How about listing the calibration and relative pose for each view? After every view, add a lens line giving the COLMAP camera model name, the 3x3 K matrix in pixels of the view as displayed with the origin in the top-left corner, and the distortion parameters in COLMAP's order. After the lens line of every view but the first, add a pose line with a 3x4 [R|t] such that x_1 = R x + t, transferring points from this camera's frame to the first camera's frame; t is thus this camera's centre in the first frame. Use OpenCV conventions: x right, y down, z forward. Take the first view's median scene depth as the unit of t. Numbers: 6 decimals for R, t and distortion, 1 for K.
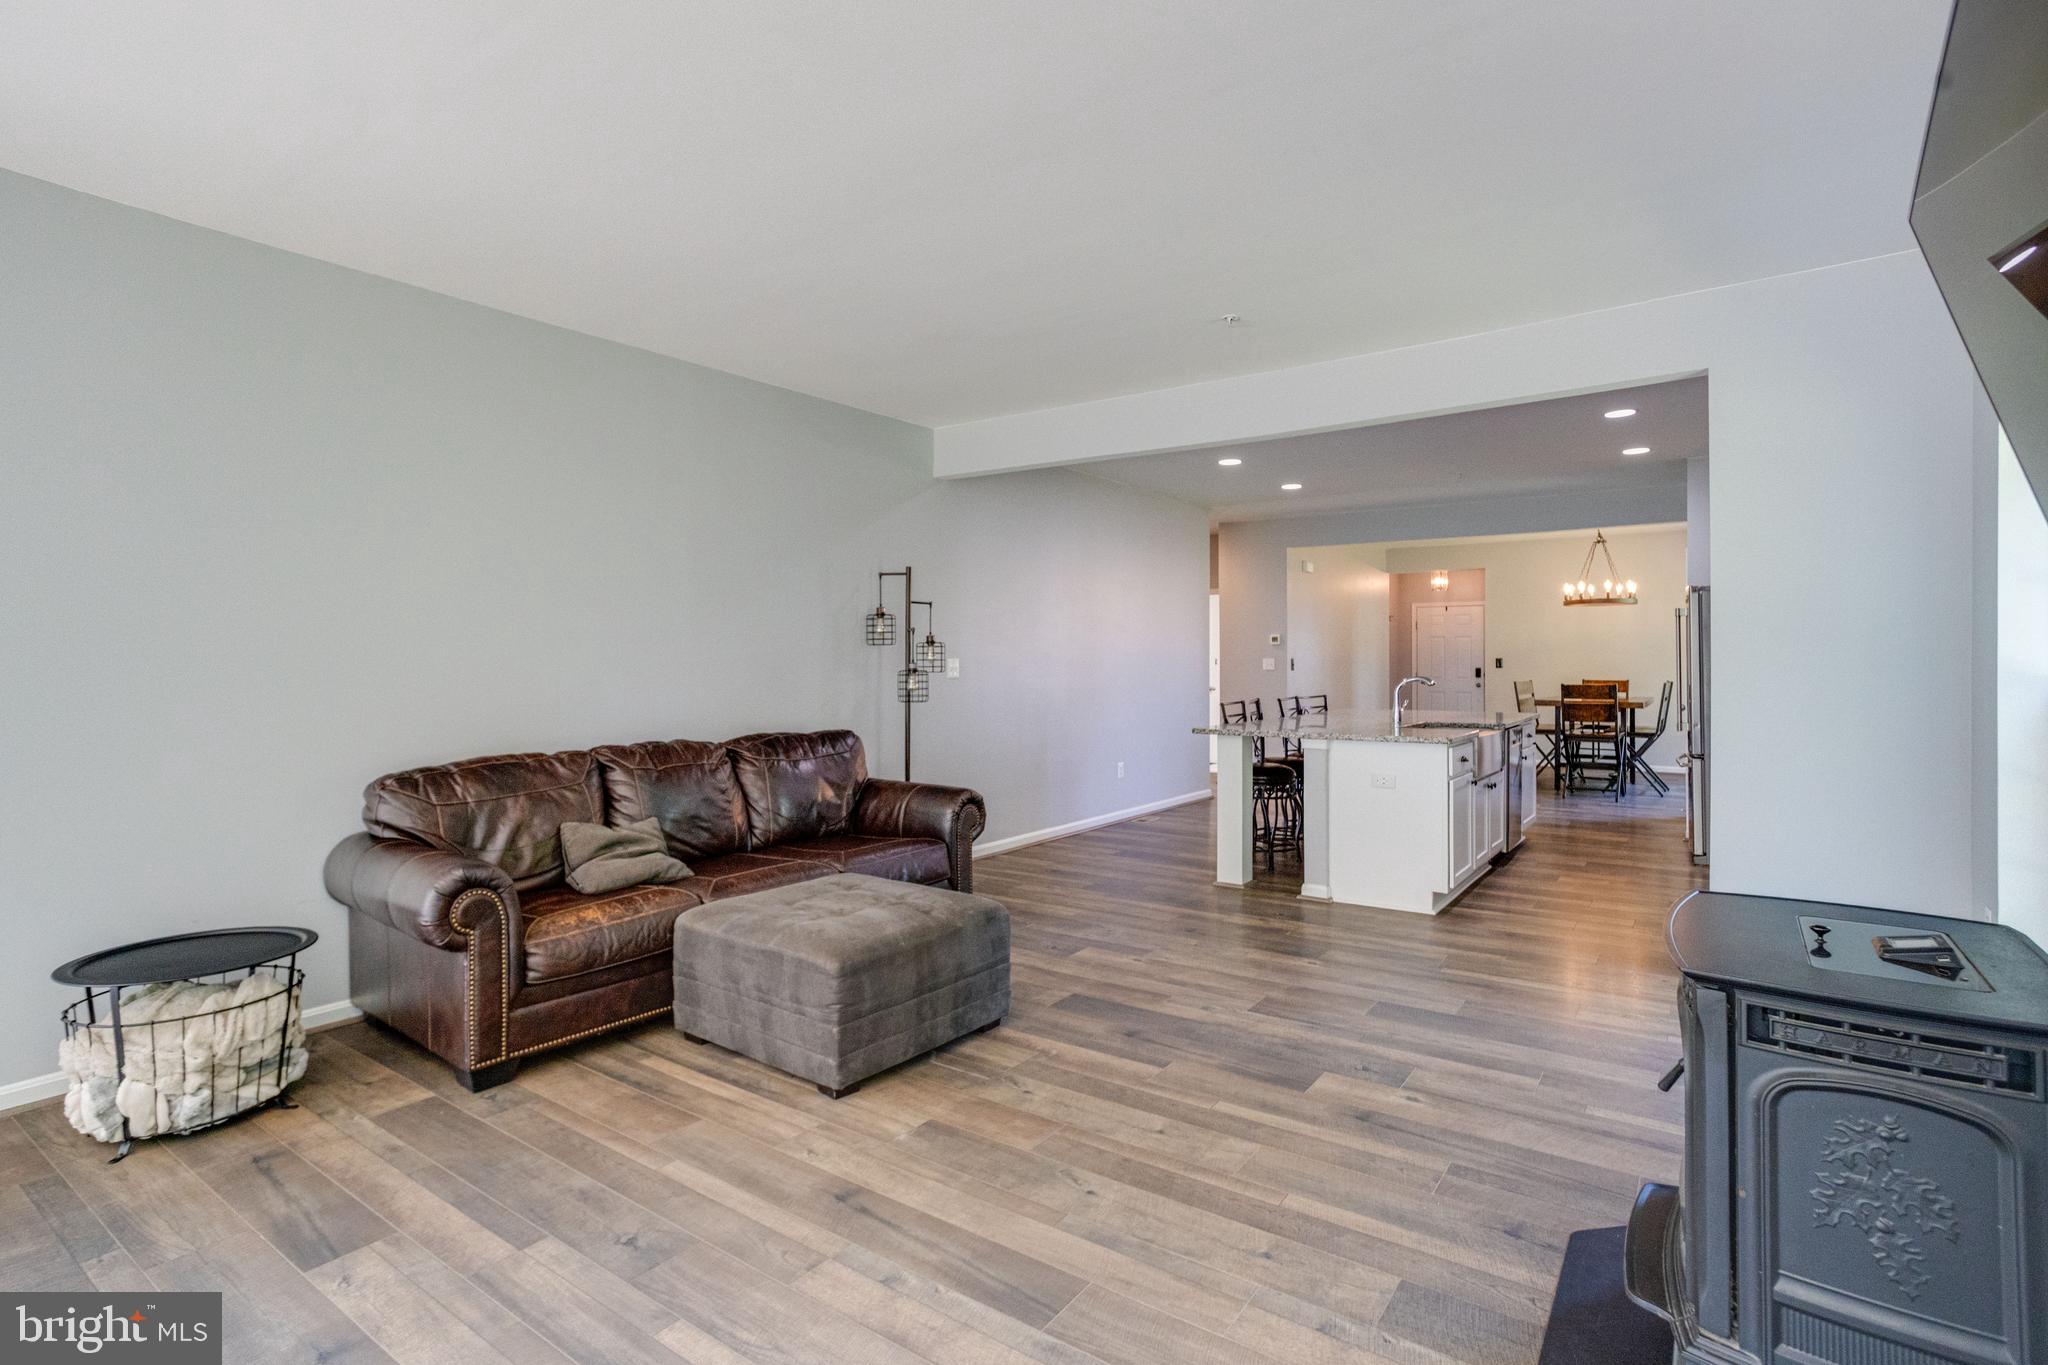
lens RADIAL K [[1001.1, 0, 999.6], [0, 1001.1, 651.0], [0, 0, 1]] dist [-0.042778, 0.028411]
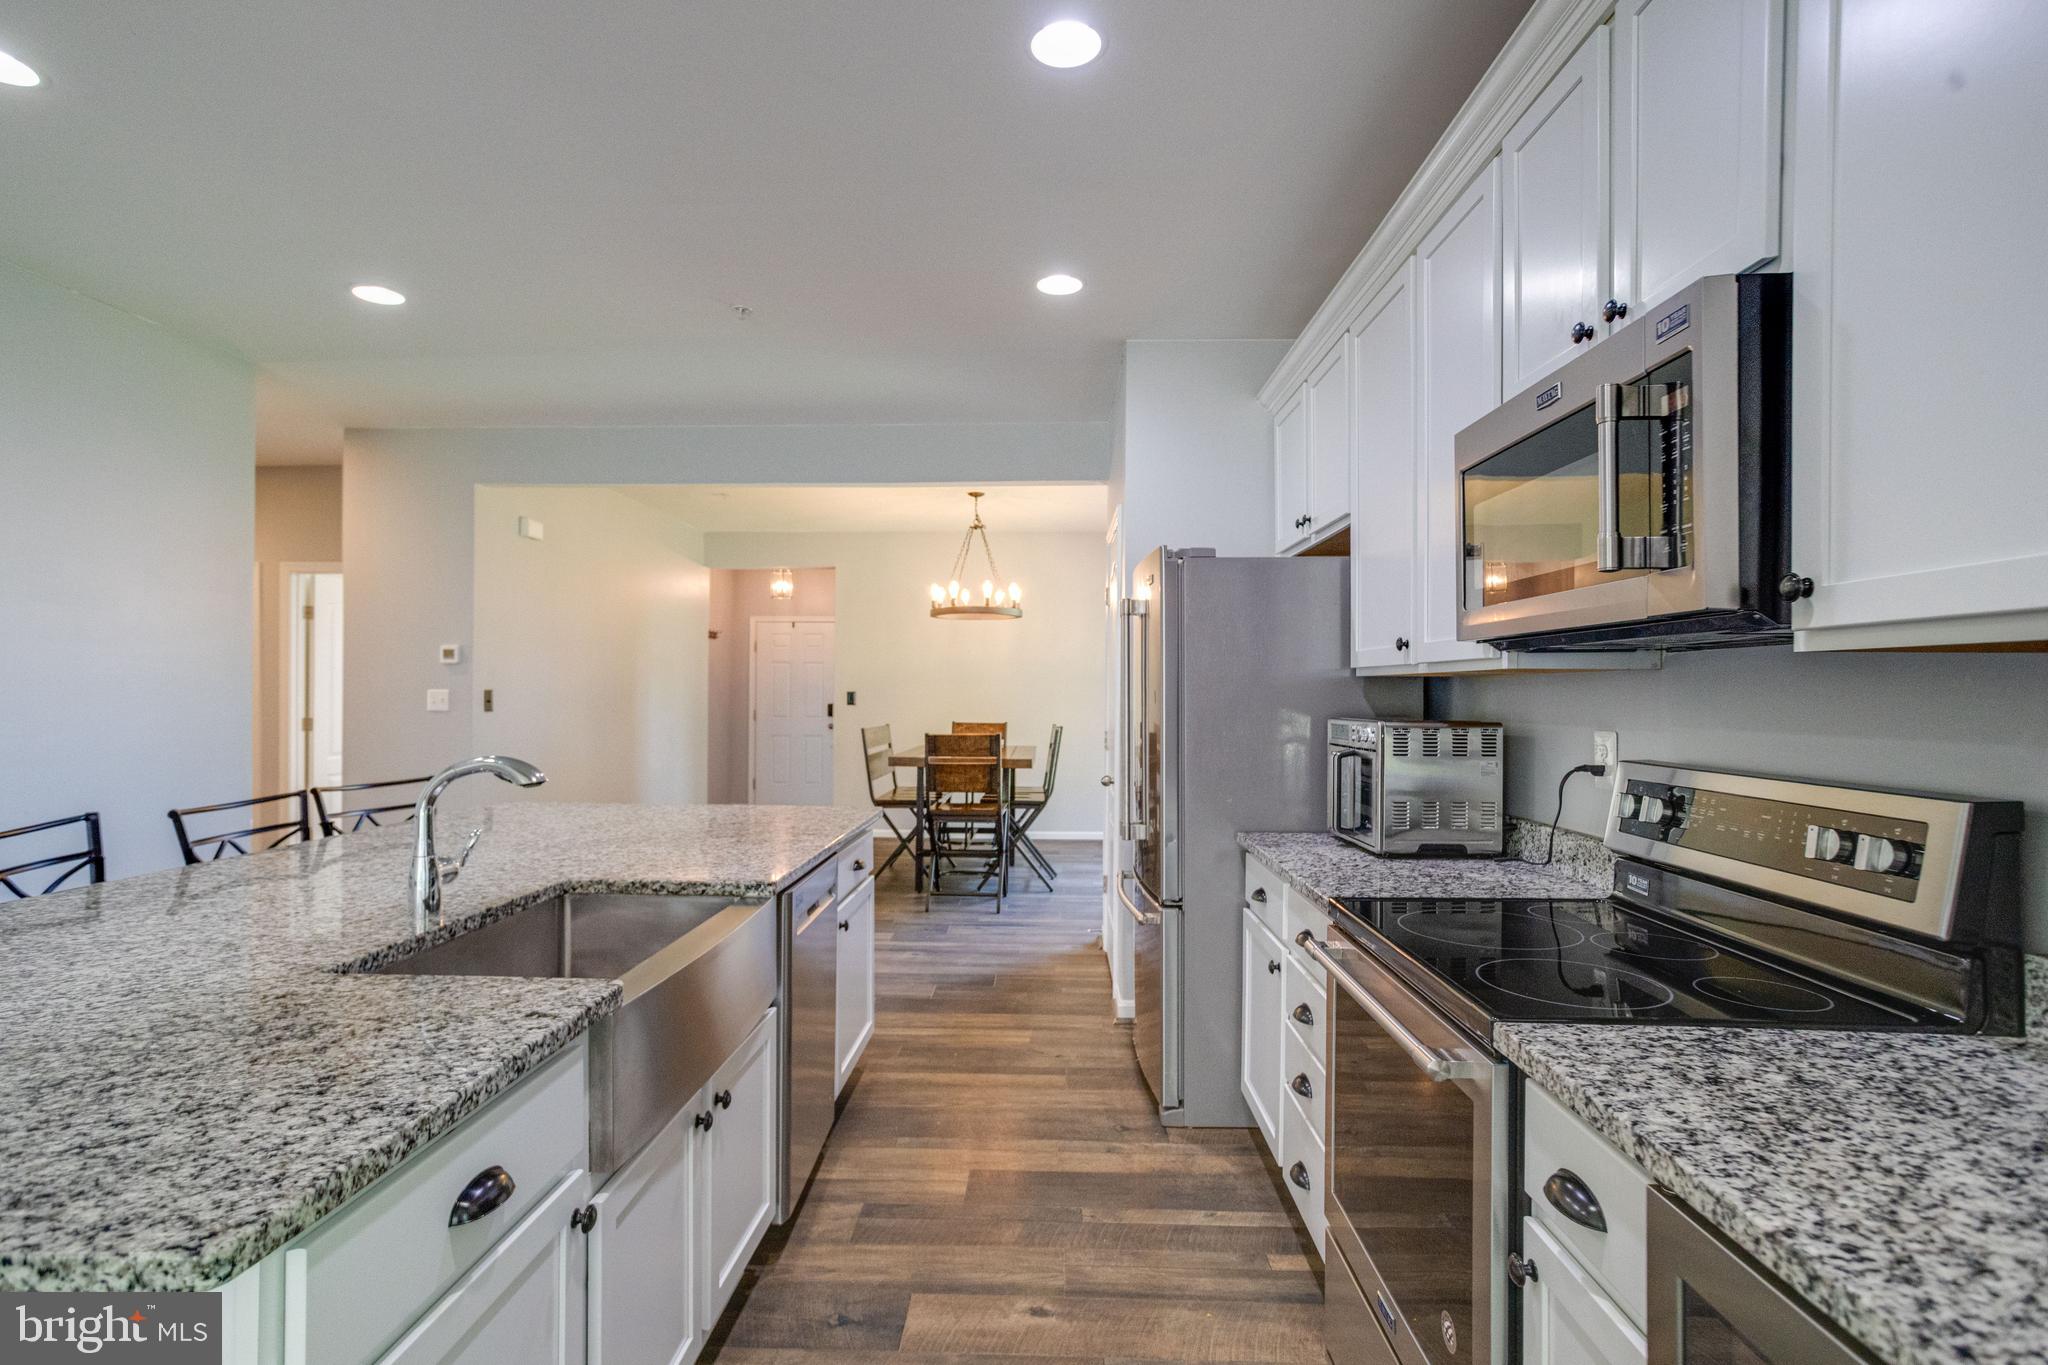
lens RADIAL K [[998.5, 0, 1013.5], [0, 998.5, 692.7], [0, 0, 1]] dist [-0.043854, 0.033105]
pose [[0.825776, 0.007548, 0.563948, 0.442902], [-0.013642, 0.999885, 0.006593, 0.003261], [-0.563833, -0.013137, 0.825784, 0.770034]]
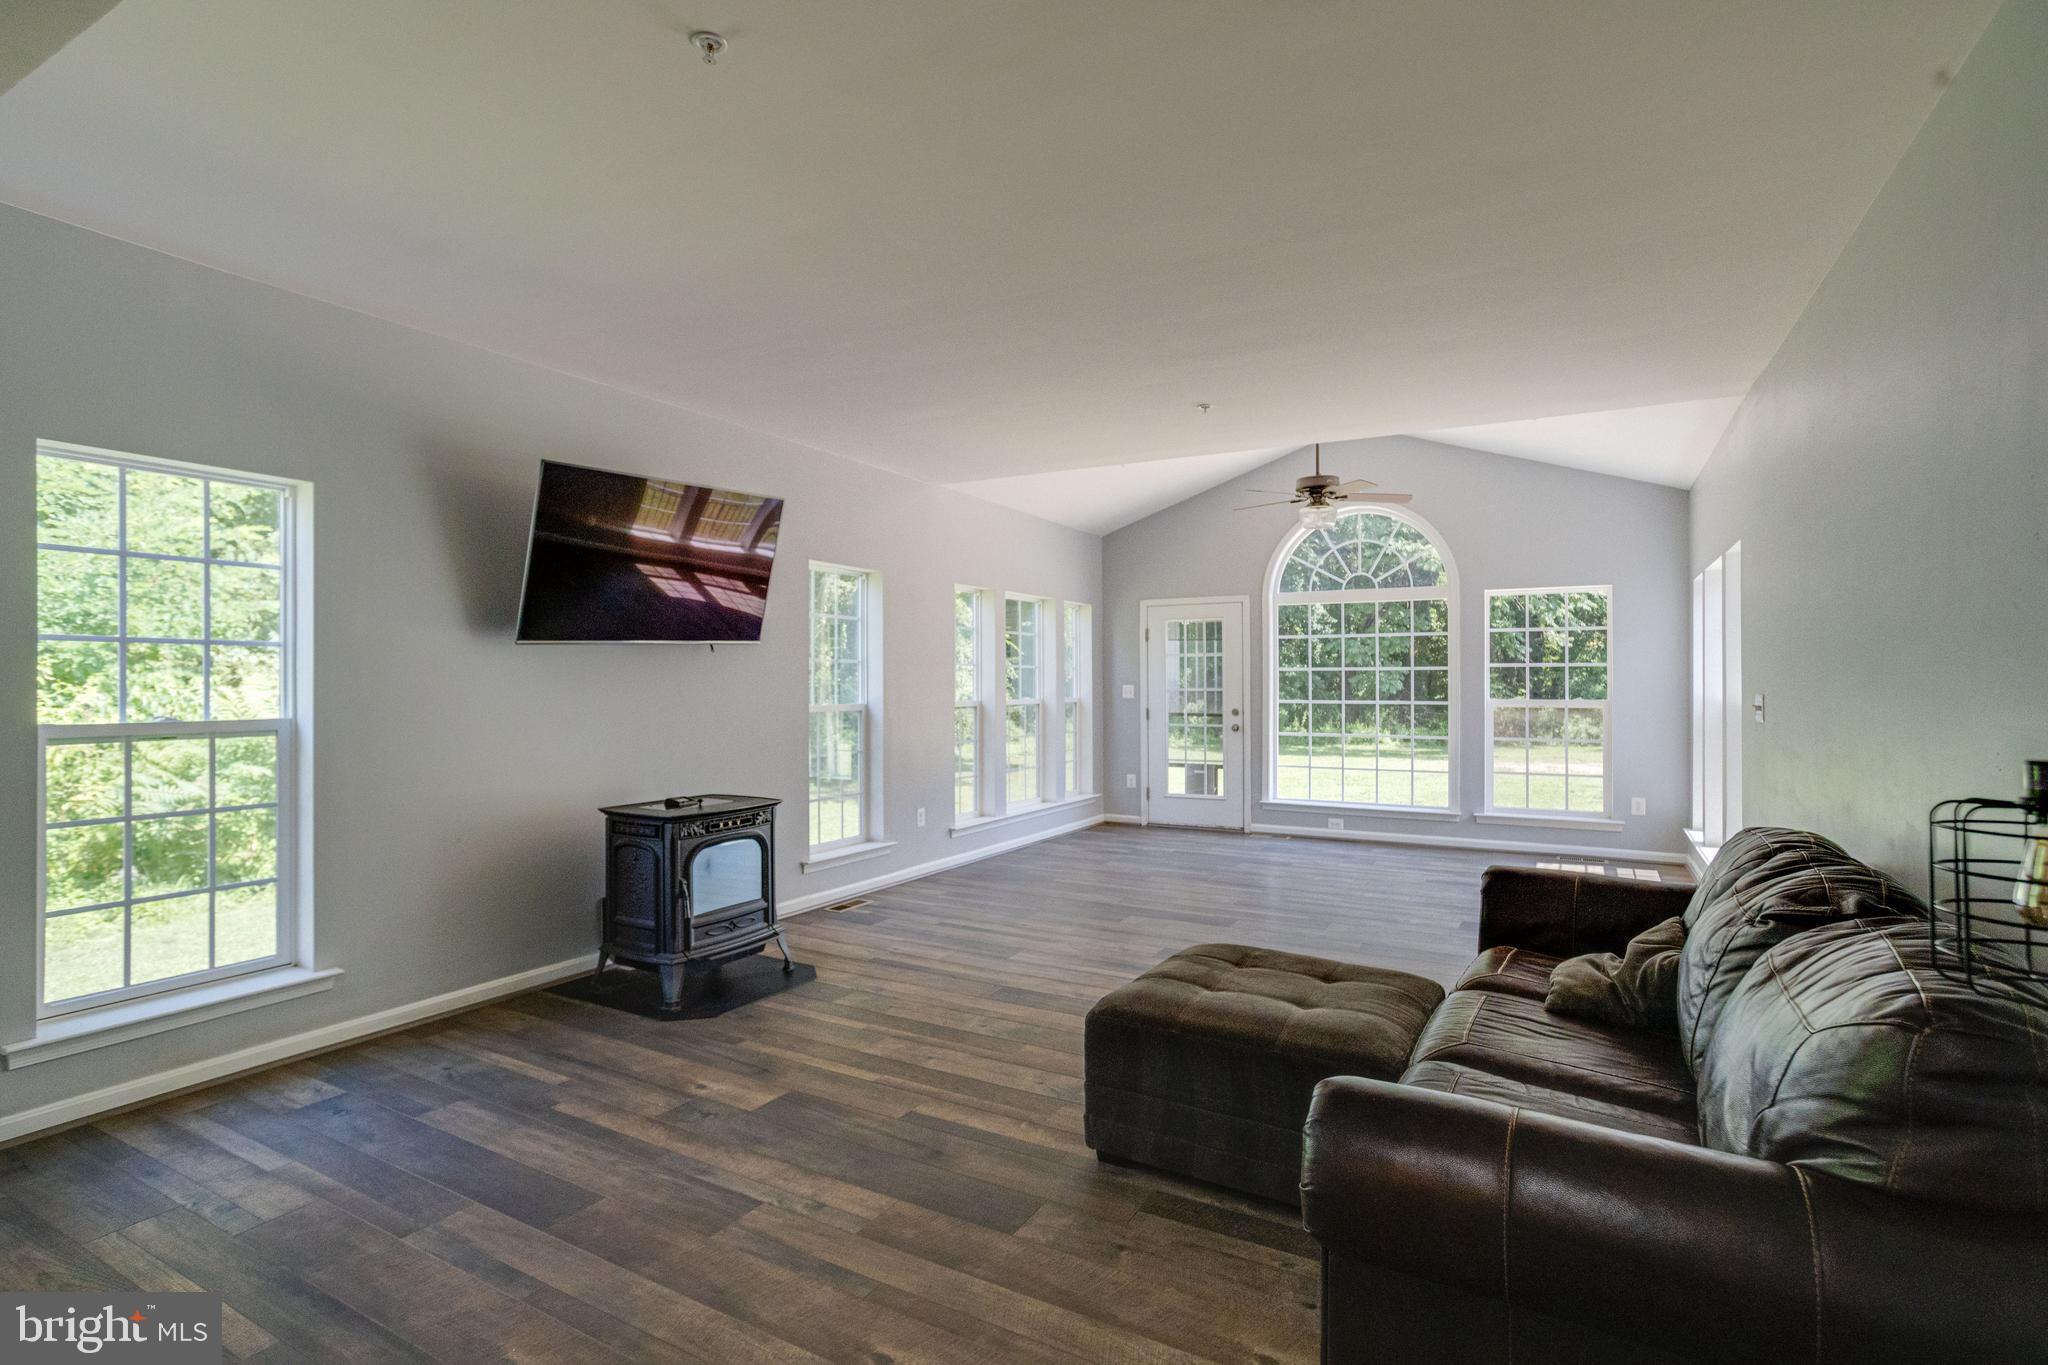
lens RADIAL K [[994.7, 0, 1010.3], [0, 994.7, 681.3], [0, 0, 1]] dist [-0.045585, 0.043847]
pose [[-0.992975, 0.002893, -0.118290, 0.109353], [0.004466, 0.999905, -0.013032, 0.001931], [0.118241, -0.013468, -0.992894, 1.203775]]
